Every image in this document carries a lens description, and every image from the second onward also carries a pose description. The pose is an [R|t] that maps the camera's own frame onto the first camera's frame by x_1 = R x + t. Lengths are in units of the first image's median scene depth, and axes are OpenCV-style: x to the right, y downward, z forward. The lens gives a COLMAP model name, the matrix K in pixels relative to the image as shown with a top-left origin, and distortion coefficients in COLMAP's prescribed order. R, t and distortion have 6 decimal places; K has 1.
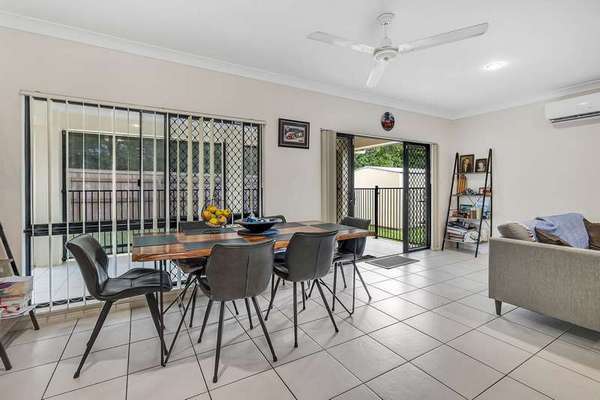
lens RADIAL K [[277.5, 0, 304.6], [0, 277.5, 188.2], [0, 0, 1]] dist [-0.016674, -0.000390]
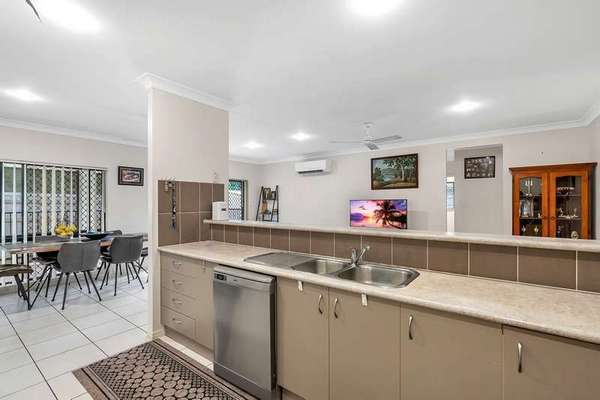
lens RADIAL K [[273.1, 0, 301.2], [0, 273.1, 201.7], [0, 0, 1]] dist [-0.005678, -0.001524]
pose [[0.925801, 0.003416, 0.377996, 0.270773], [-0.001154, 0.999980, -0.006210, -0.049331], [-0.378010, 0.005313, 0.925786, -0.757954]]
